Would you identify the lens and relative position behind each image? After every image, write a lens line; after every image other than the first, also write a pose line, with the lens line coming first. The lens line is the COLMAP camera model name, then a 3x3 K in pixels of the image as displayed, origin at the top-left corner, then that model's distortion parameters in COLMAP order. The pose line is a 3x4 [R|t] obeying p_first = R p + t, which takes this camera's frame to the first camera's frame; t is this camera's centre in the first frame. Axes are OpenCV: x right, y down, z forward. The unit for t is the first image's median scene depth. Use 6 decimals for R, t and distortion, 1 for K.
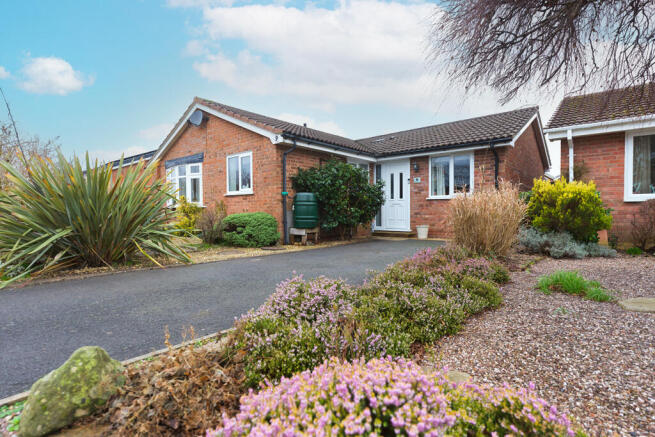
lens RADIAL K [[325.2, 0, 327.0], [0, 325.2, 215.9], [0, 0, 1]] dist [-0.000512, -0.000310]
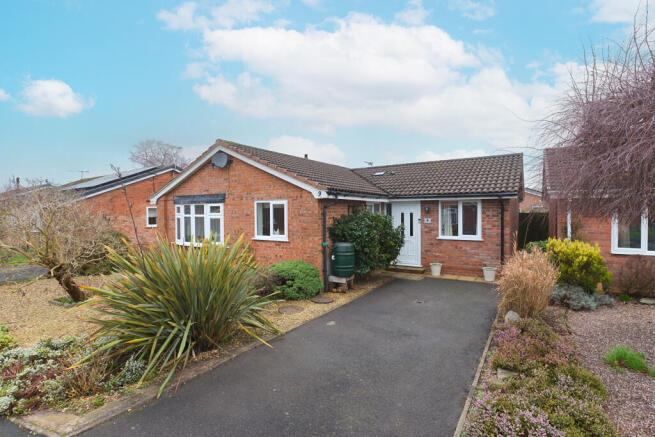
lens RADIAL K [[325.2, 0, 327.0], [0, 325.2, 215.9], [0, 0, 1]] dist [-0.000512, -0.000310]
pose [[0.989917, -0.002423, 0.141627, -0.249505], [0.003034, 0.999987, -0.004094, -0.142685], [-0.141615, 0.004483, 0.989912, -0.048661]]
